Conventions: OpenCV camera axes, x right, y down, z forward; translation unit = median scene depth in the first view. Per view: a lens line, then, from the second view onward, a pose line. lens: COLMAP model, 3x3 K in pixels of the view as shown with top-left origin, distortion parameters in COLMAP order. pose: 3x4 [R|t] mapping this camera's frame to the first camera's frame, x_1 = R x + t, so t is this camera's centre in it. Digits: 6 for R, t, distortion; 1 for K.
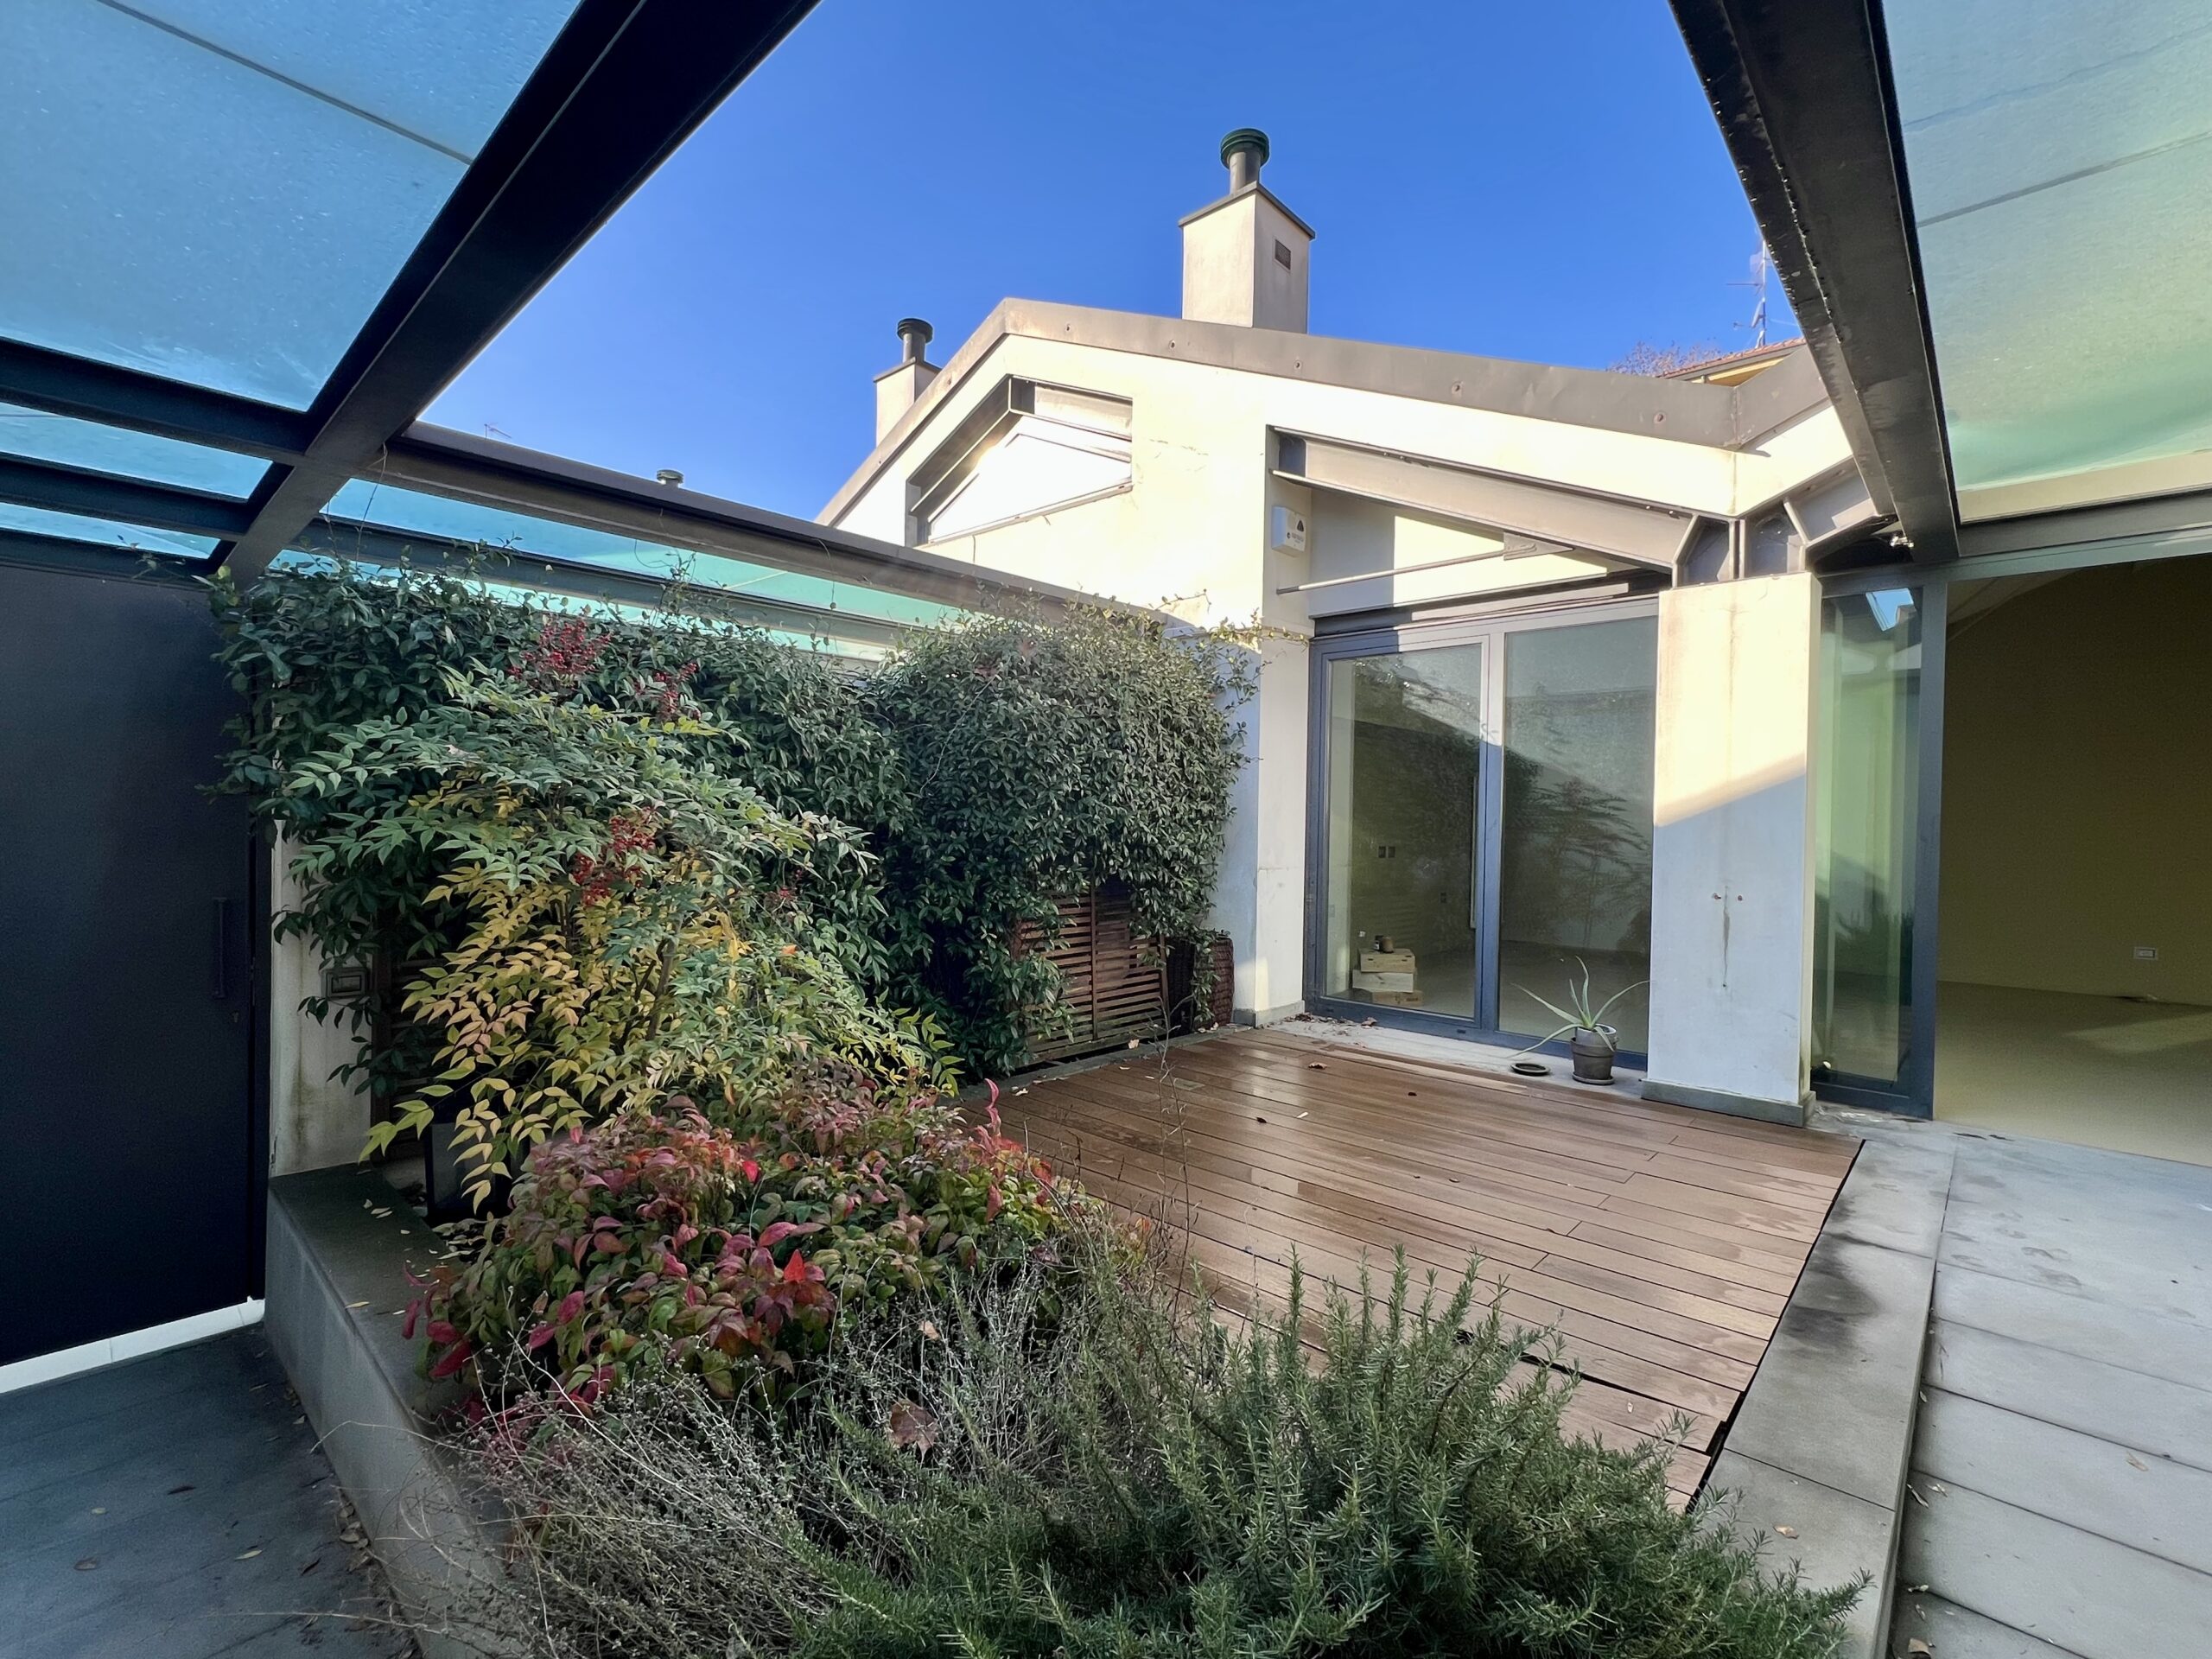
lens RADIAL K [[983.2, 0, 1098.4], [0, 983.2, 830.4], [0, 0, 1]] dist [-0.004615, 0.001647]
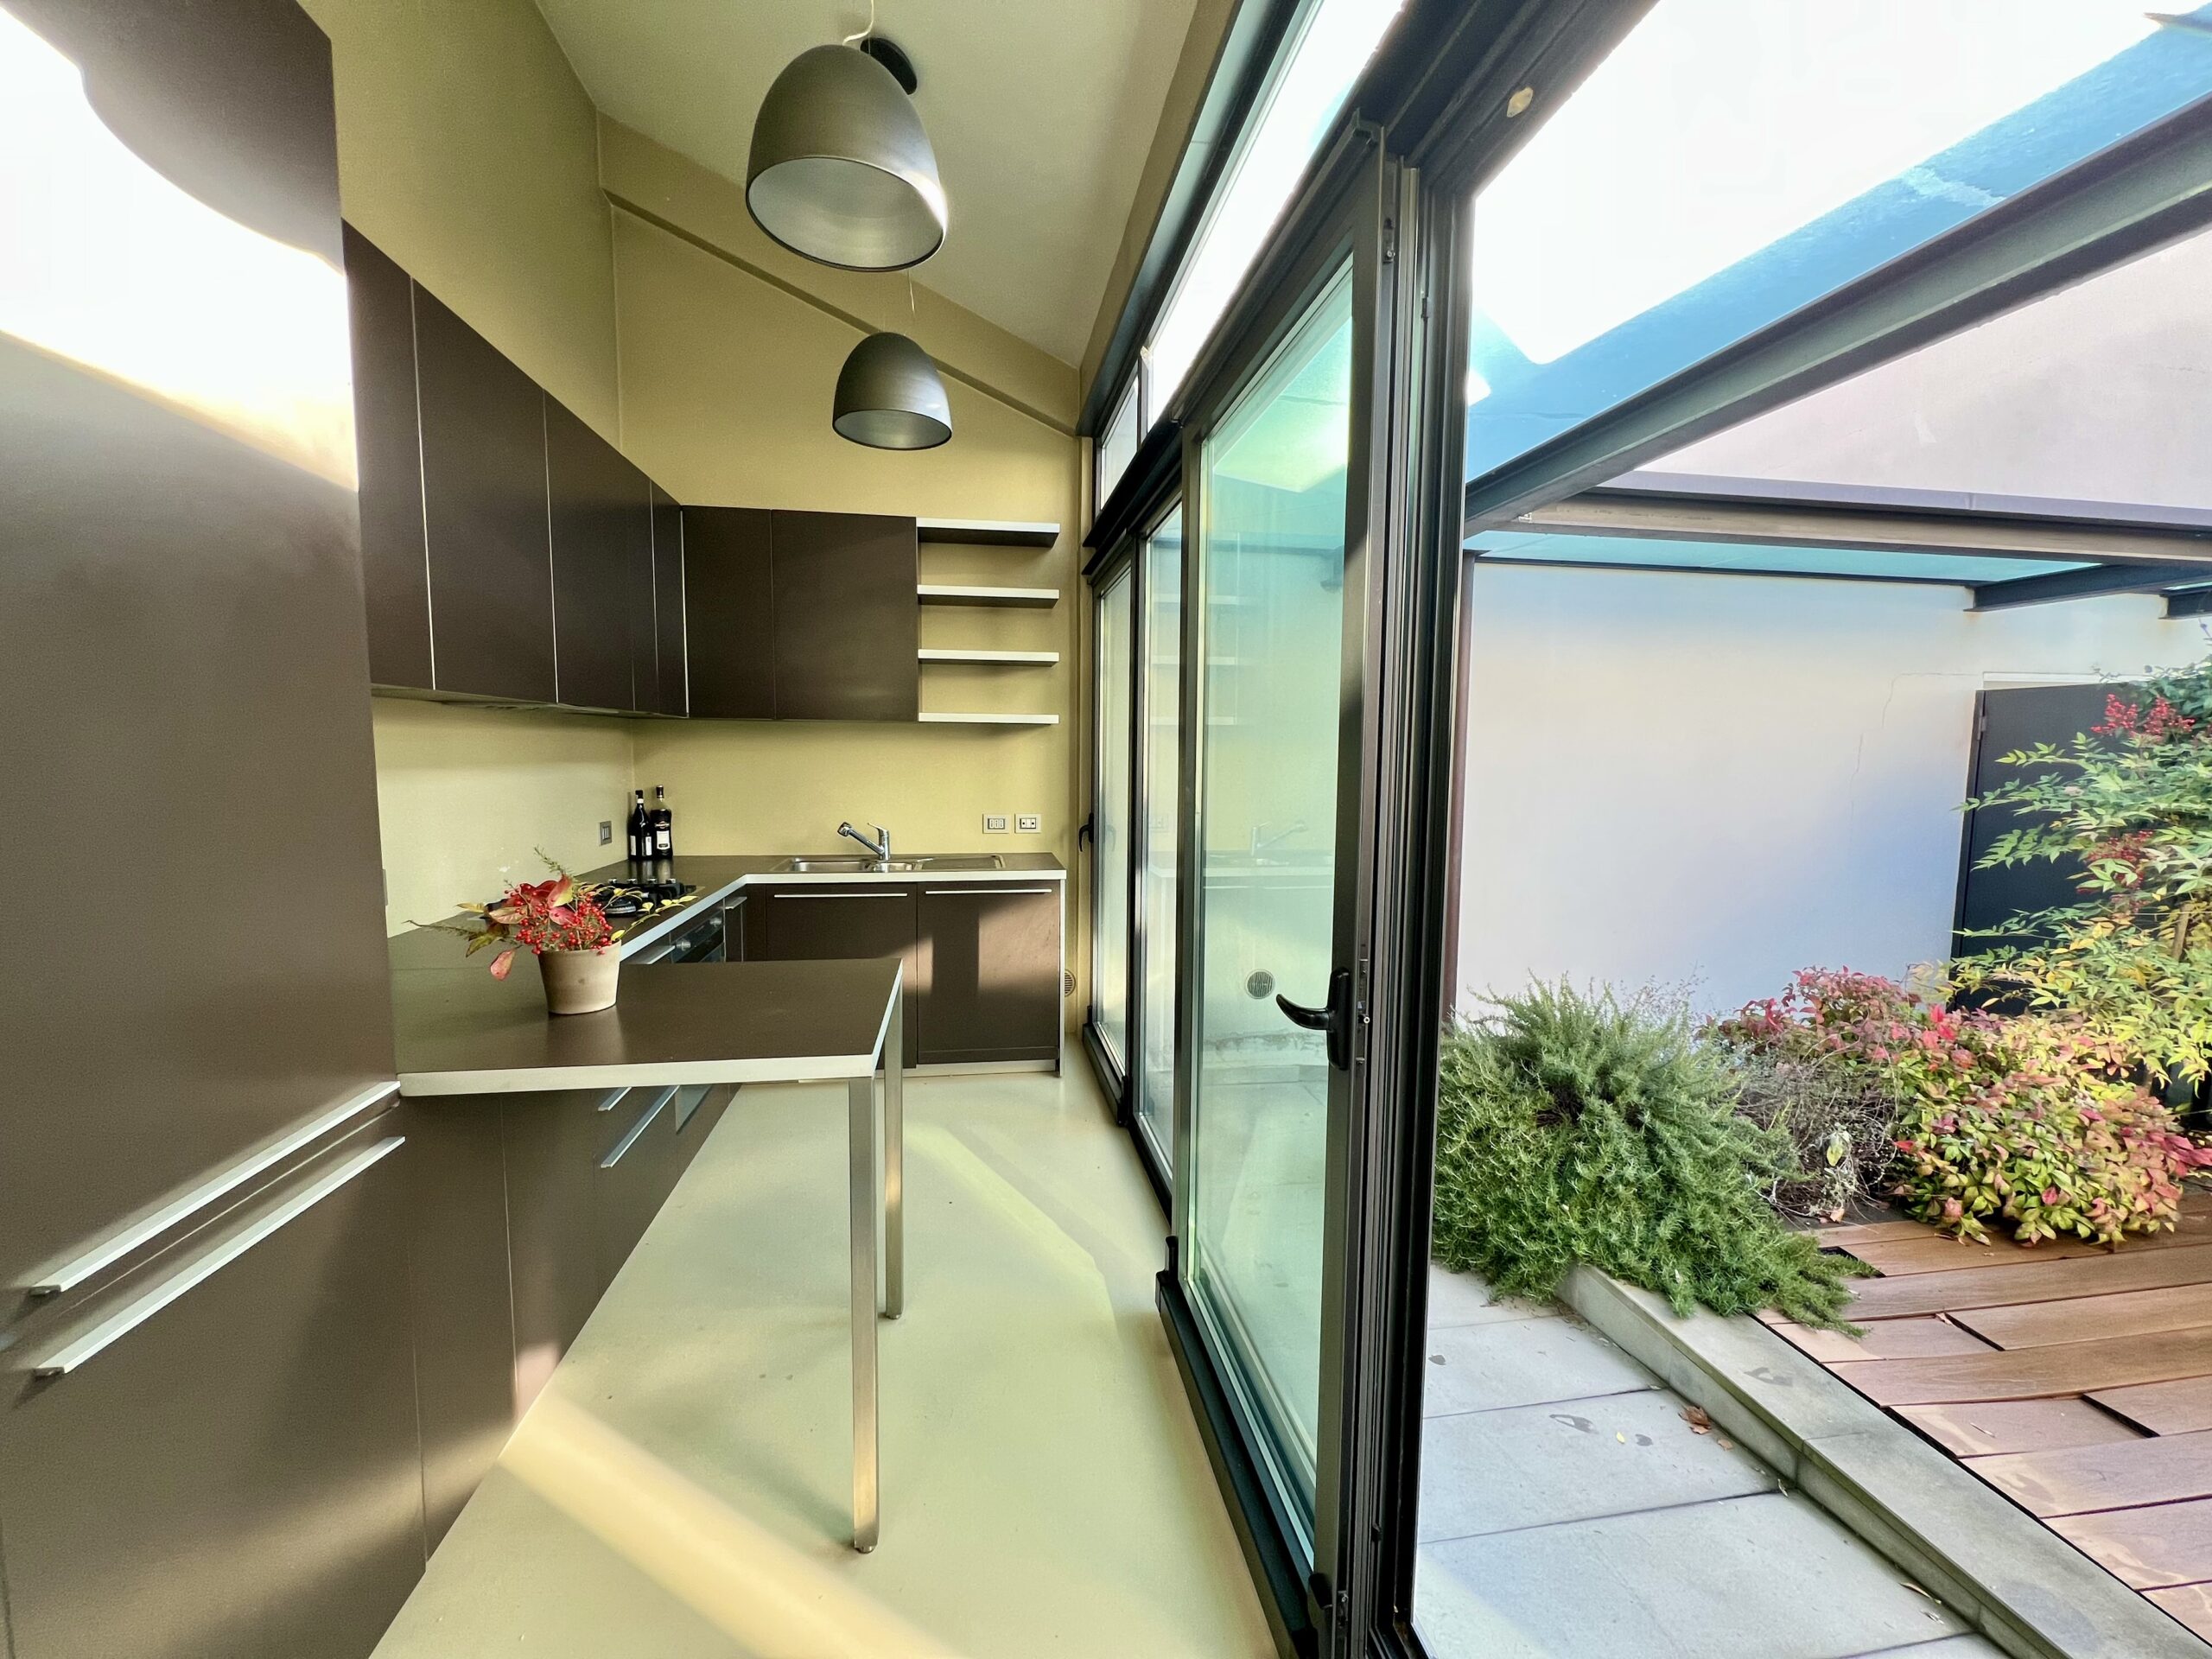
lens RADIAL K [[883.0, 0, 1105.0], [0, 883.0, 830.7], [0, 0, 1]] dist [-0.000772, -0.000234]
pose [[-0.616522, 0.041488, -0.786243, 0.880172], [-0.029213, 0.996718, 0.075500, -0.049382], [0.786795, 0.069516, -0.613287, 0.375893]]
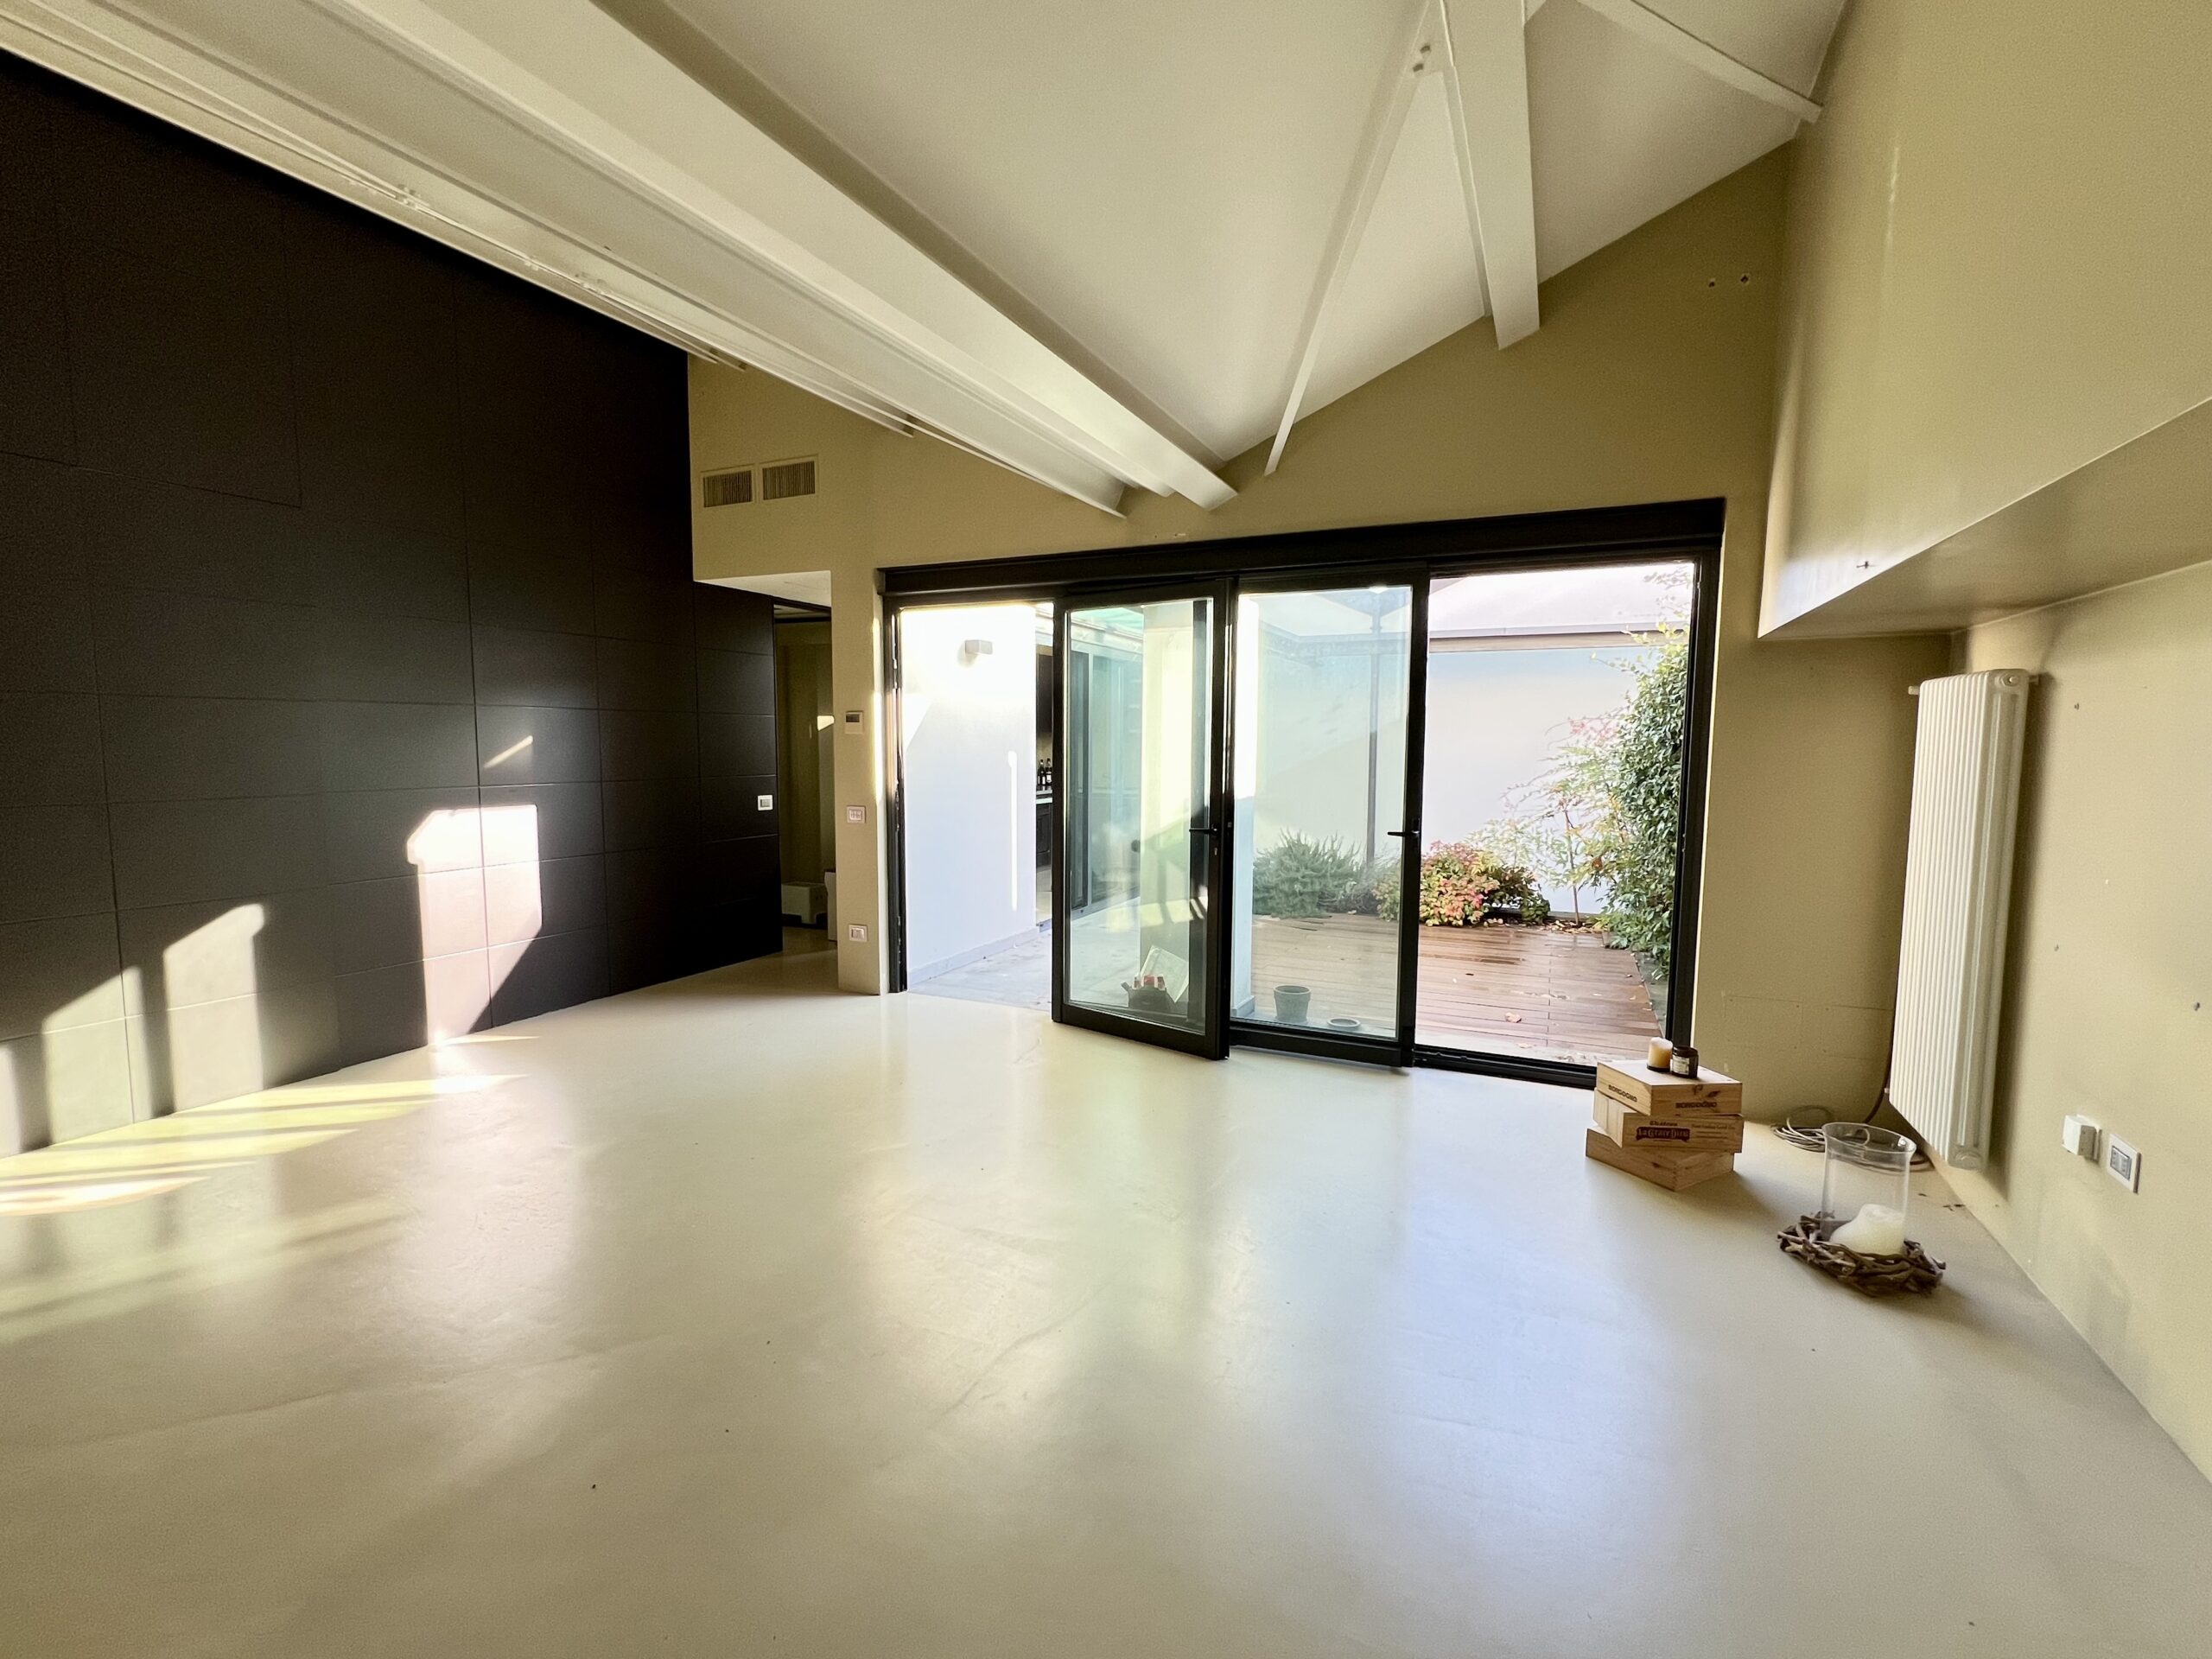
lens RADIAL K [[983.2, 0, 1097.1], [0, 983.2, 839.0], [0, 0, 1]] dist [-0.004615, 0.001647]
pose [[-0.952822, 0.007265, -0.303442, 1.145085], [-0.024832, 0.994496, 0.101785, -0.071007], [0.302511, 0.104518, -0.947398, 2.149390]]
